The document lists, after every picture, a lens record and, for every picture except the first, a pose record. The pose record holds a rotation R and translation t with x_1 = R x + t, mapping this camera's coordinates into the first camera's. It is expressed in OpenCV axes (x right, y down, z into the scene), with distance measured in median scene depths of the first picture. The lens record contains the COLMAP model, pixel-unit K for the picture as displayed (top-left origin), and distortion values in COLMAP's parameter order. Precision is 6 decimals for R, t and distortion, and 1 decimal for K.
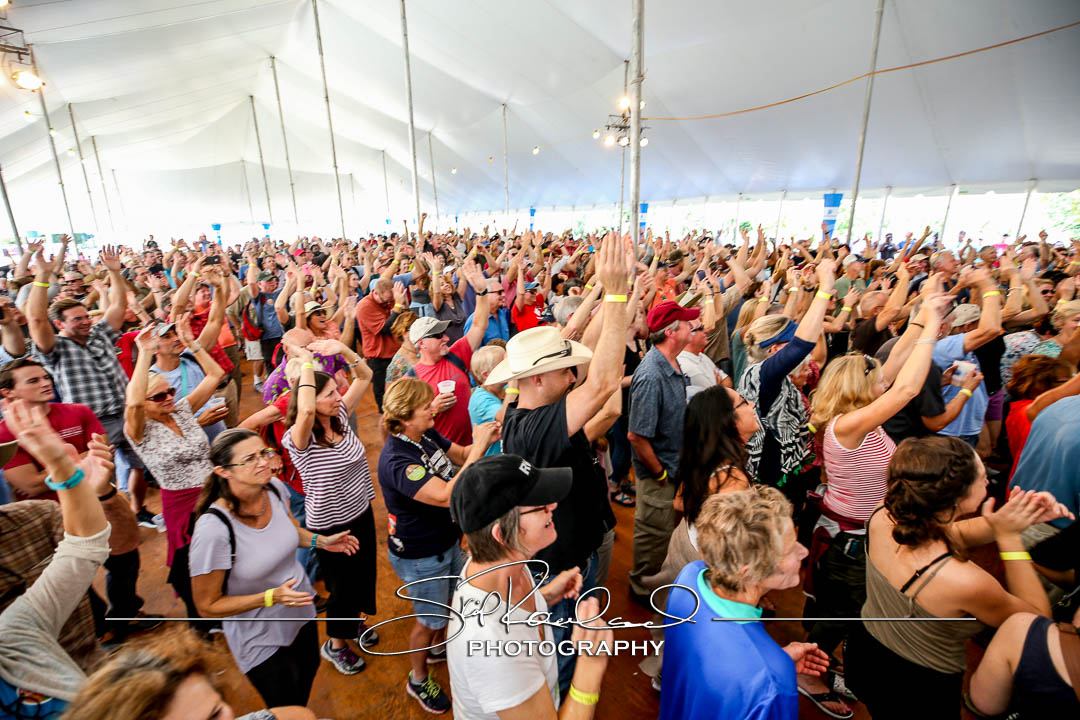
lens RADIAL K [[529.5, 0, 540.0], [0, 529.5, 360.0], [0, 0, 1]] dist [0.000823, 0.012434]
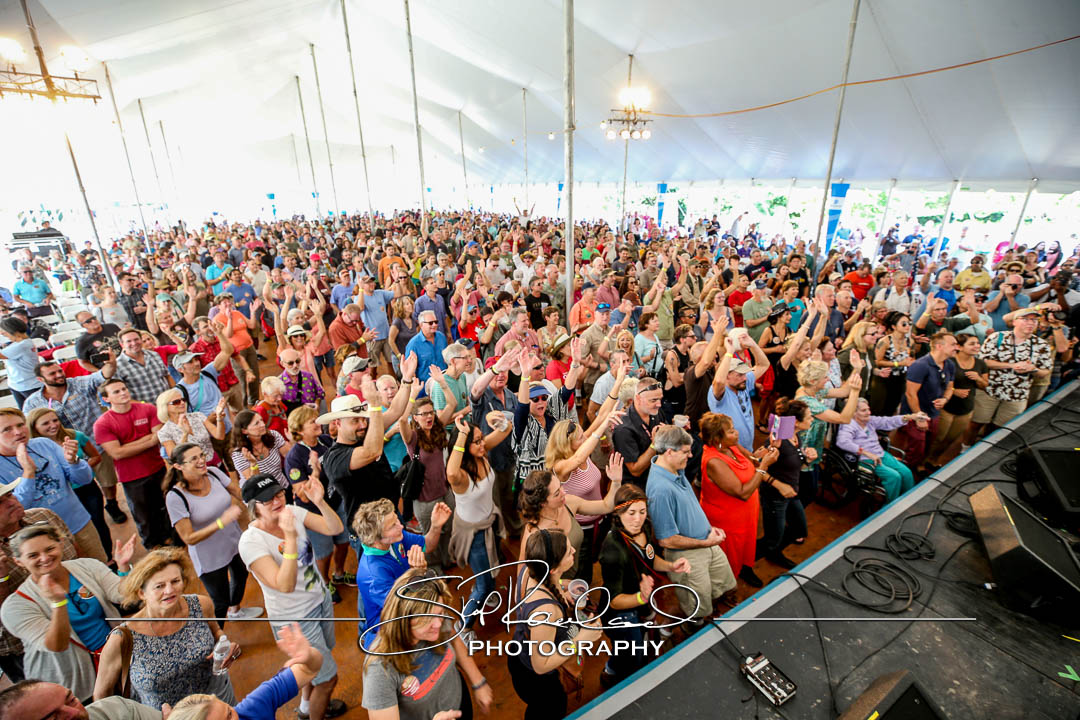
lens RADIAL K [[527.6, 0, 540.0], [0, 527.6, 360.0], [0, 0, 1]] dist [0.027686, -0.000065]
pose [[0.993825, 0.044386, -0.101691, 0.114707], [-0.035792, 0.995753, 0.084823, -0.050349], [0.105024, -0.080660, 0.991193, -0.094740]]
